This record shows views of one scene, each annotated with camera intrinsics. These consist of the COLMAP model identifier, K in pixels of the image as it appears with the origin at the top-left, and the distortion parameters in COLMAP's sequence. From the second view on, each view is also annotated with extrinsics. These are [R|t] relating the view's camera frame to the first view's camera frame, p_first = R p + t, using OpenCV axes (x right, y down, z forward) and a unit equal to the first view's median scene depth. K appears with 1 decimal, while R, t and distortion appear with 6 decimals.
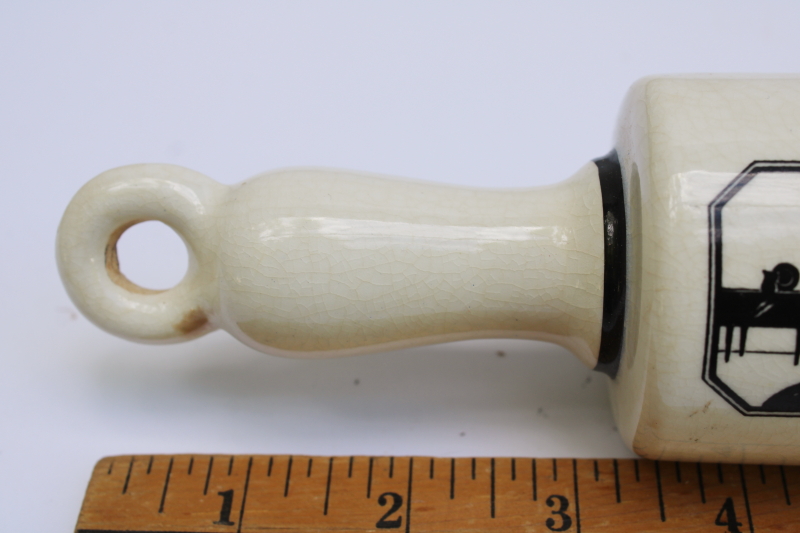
lens RADIAL K [[1214.4, 0, 400.0], [0, 1214.4, 266.5], [0, 0, 1]] dist [-0.036276, 0.006257]
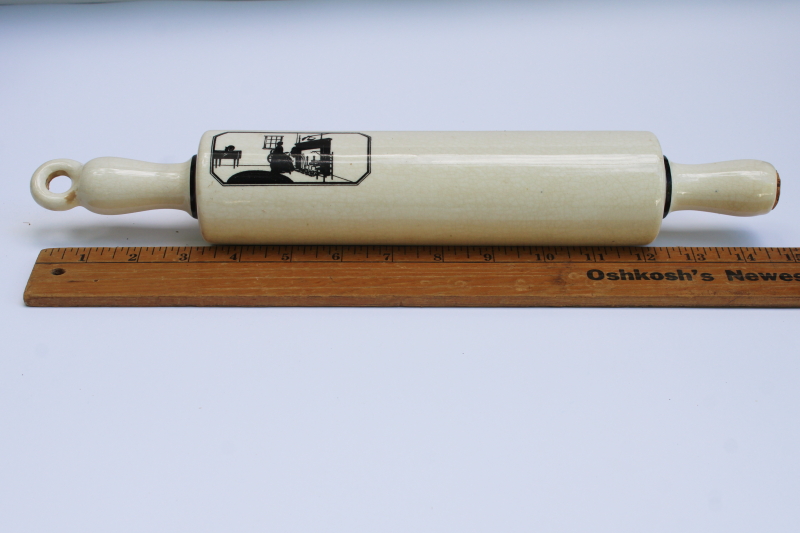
lens RADIAL K [[1214.4, 0, 400.0], [0, 1214.4, 266.5], [0, 0, 1]] dist [-0.036276, 0.006257]
pose [[0.995143, 0.000843, 0.098441, 0.385787], [0.017039, 0.983397, -0.180667, 0.822584], [-0.096959, 0.181467, 0.978605, -2.267096]]
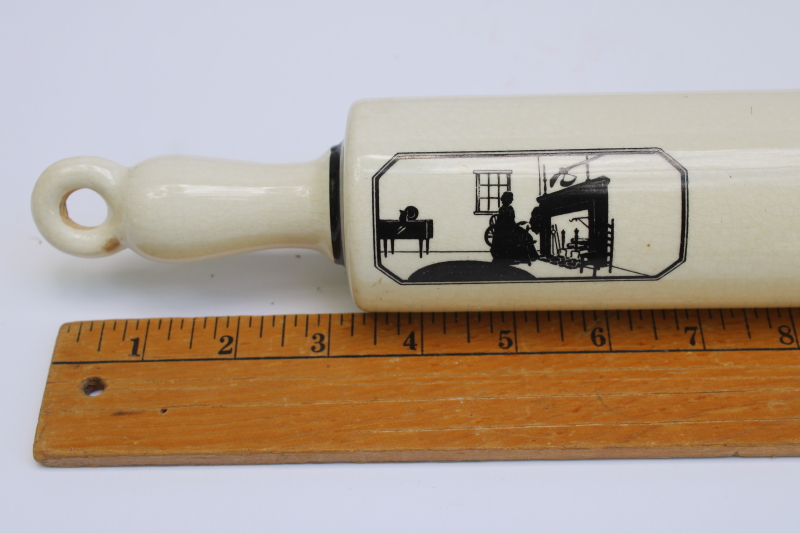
lens RADIAL K [[1214.4, 0, 400.0], [0, 1214.4, 266.5], [0, 0, 1]] dist [-0.036276, 0.006257]
pose [[0.998412, -0.034370, 0.044628, 0.171520], [0.030623, 0.996154, 0.082099, -0.055520], [-0.047278, -0.080602, 0.995624, -0.794180]]
